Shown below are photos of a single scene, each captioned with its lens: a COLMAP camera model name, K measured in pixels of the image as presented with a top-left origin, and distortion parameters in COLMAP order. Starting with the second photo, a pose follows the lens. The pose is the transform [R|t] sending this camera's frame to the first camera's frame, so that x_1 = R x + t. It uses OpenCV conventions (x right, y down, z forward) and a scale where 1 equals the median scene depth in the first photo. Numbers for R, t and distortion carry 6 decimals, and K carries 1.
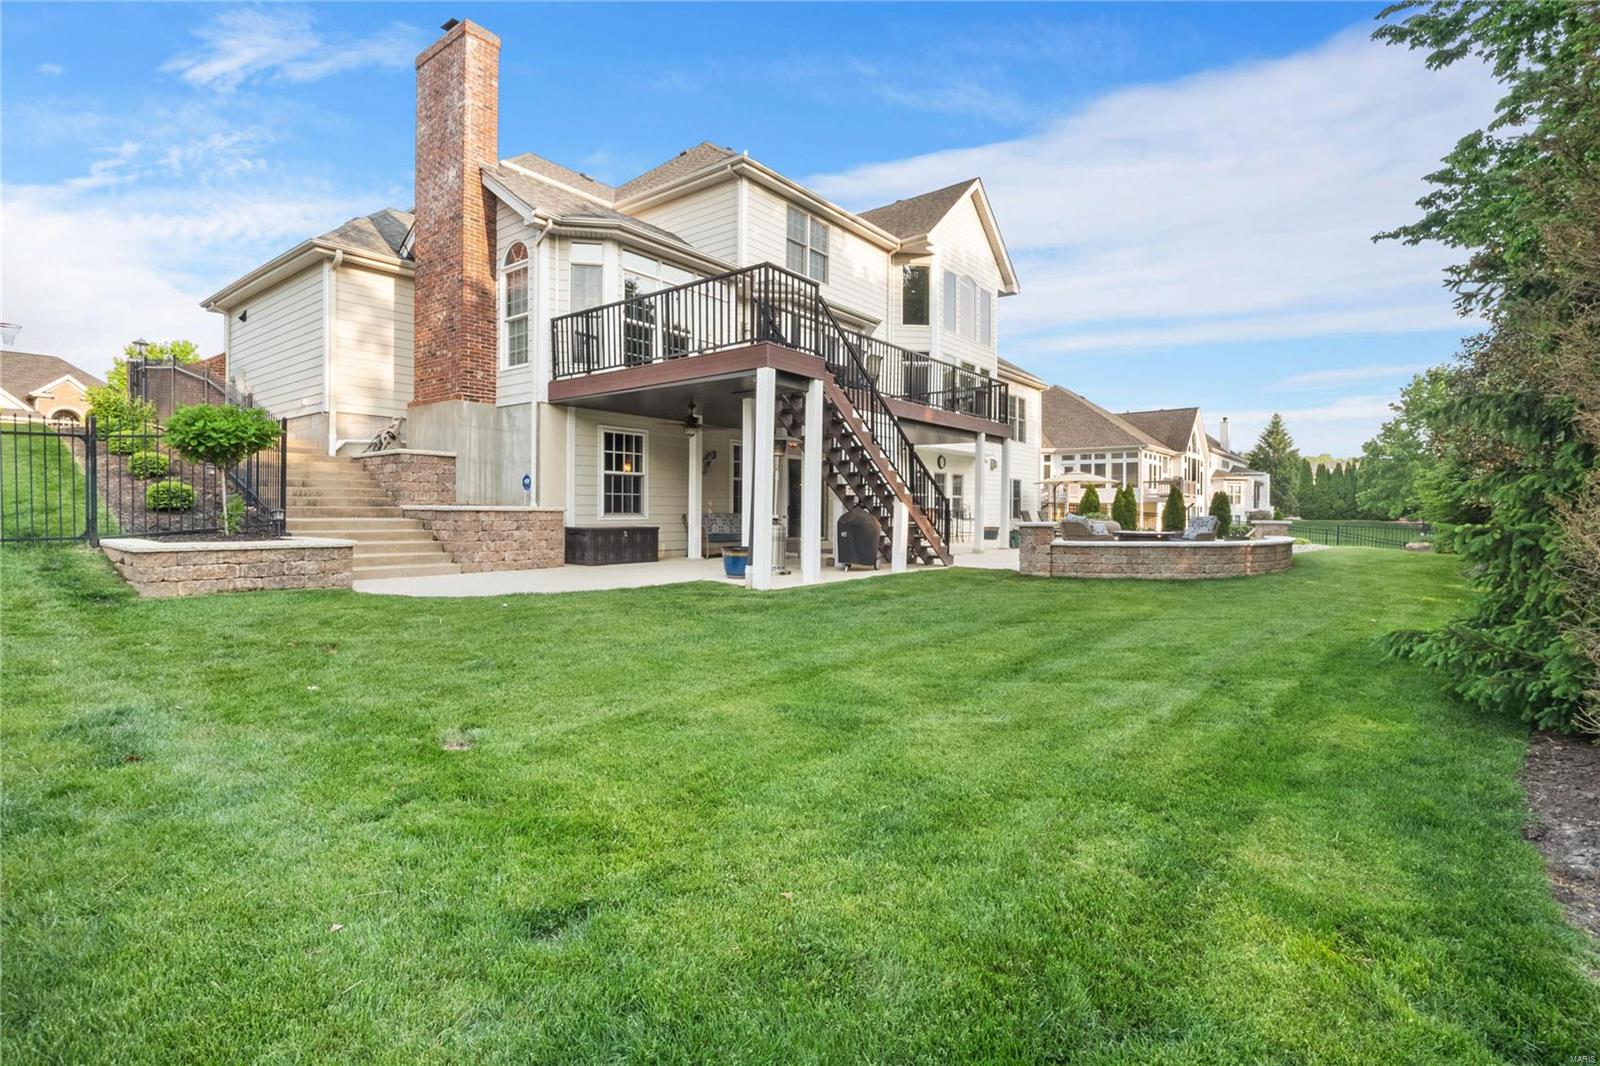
lens RADIAL K [[749.1, 0, 792.4], [0, 749.1, 516.4], [0, 0, 1]] dist [-0.006321, -0.000878]
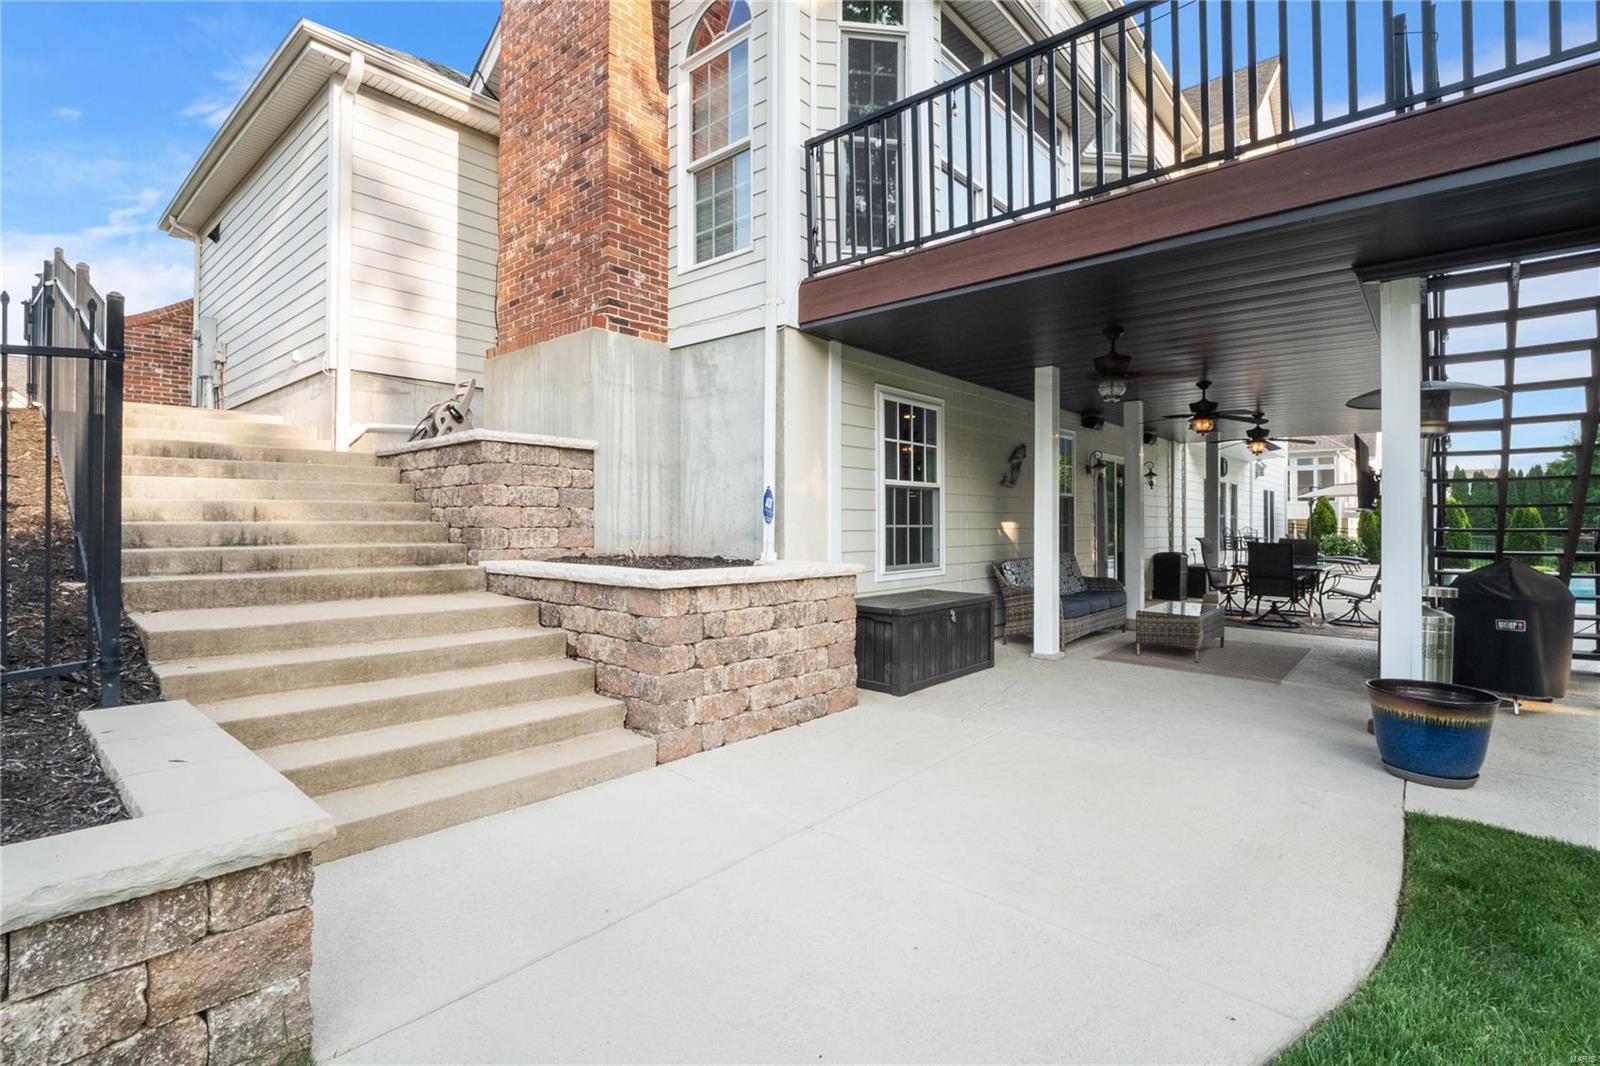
lens RADIAL K [[749.1, 0, 792.4], [0, 749.1, 516.4], [0, 0, 1]] dist [-0.006321, -0.000878]
pose [[0.998648, -0.004069, -0.051818, -0.293339], [0.003176, 0.999845, -0.017297, -0.029456], [0.051881, 0.017109, 0.998507, 0.526839]]
